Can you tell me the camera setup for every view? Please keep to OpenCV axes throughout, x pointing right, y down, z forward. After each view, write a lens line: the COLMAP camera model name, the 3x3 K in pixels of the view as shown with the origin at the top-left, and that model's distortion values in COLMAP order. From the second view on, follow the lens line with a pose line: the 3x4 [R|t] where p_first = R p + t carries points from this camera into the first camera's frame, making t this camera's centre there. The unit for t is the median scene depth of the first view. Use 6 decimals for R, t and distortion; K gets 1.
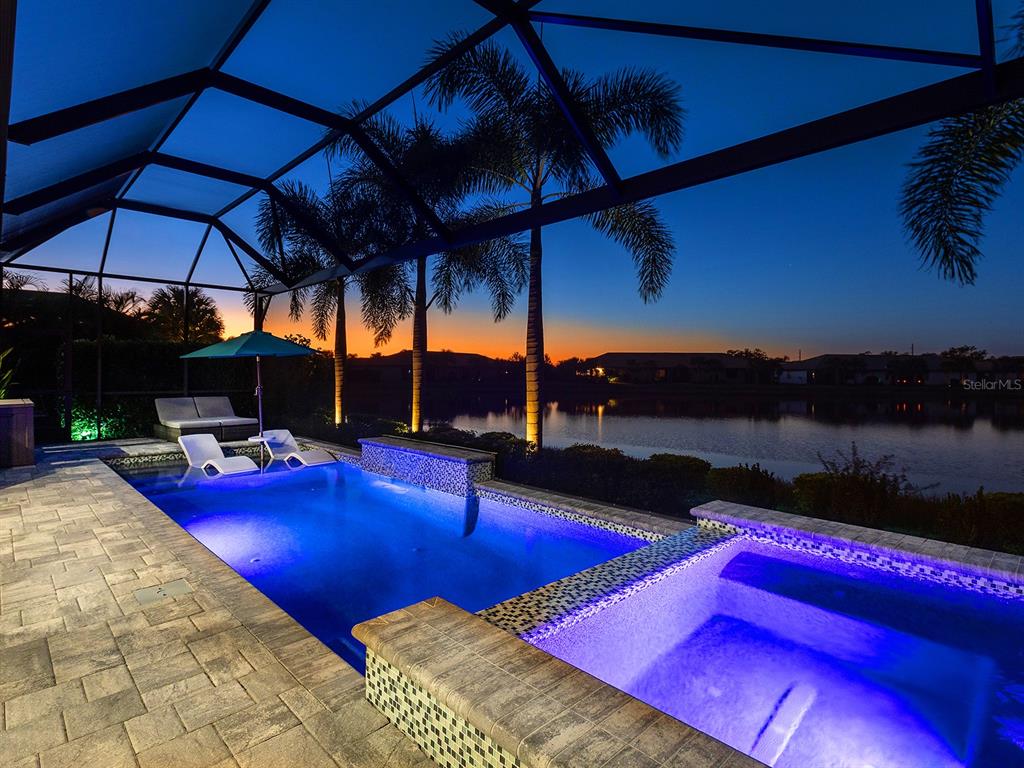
lens RADIAL K [[515.4, 0, 512.9], [0, 515.4, 382.3], [0, 0, 1]] dist [0.000680, -0.000147]
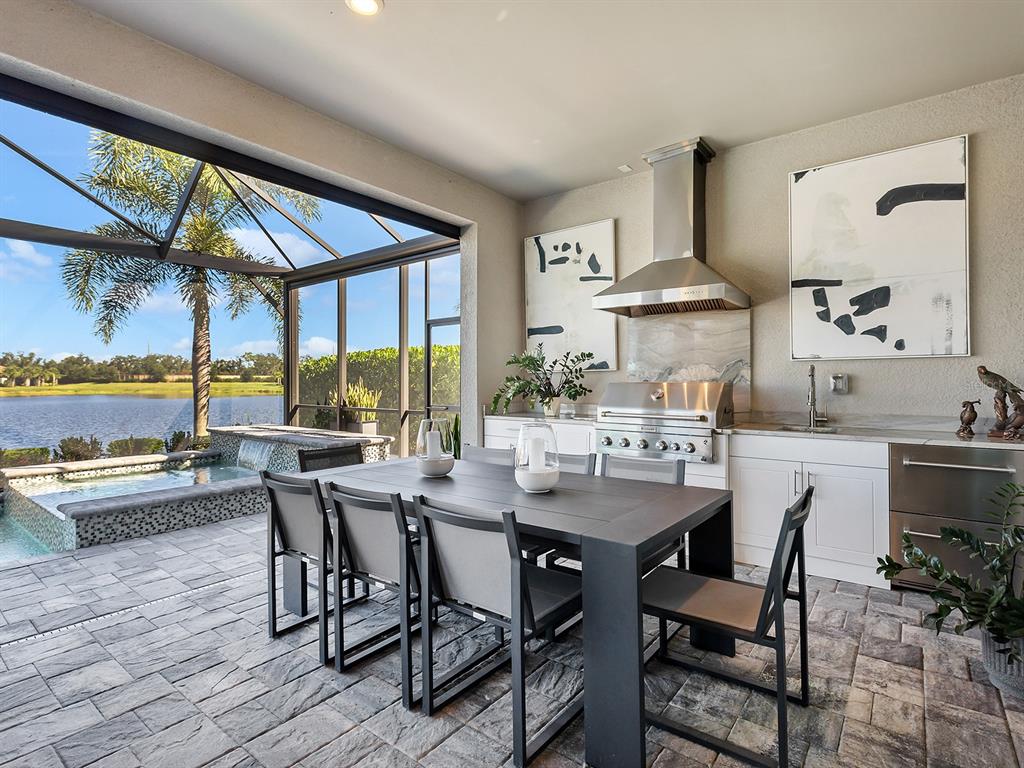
lens RADIAL K [[515.4, 0, 513.1], [0, 515.4, 383.9], [0, 0, 1]] dist [0.000680, -0.000147]
pose [[-0.128749, -0.004839, 0.991665, -5.854899], [0.009676, 0.999934, 0.006136, 0.017975], [-0.991630, 0.010385, -0.128694, -0.873147]]
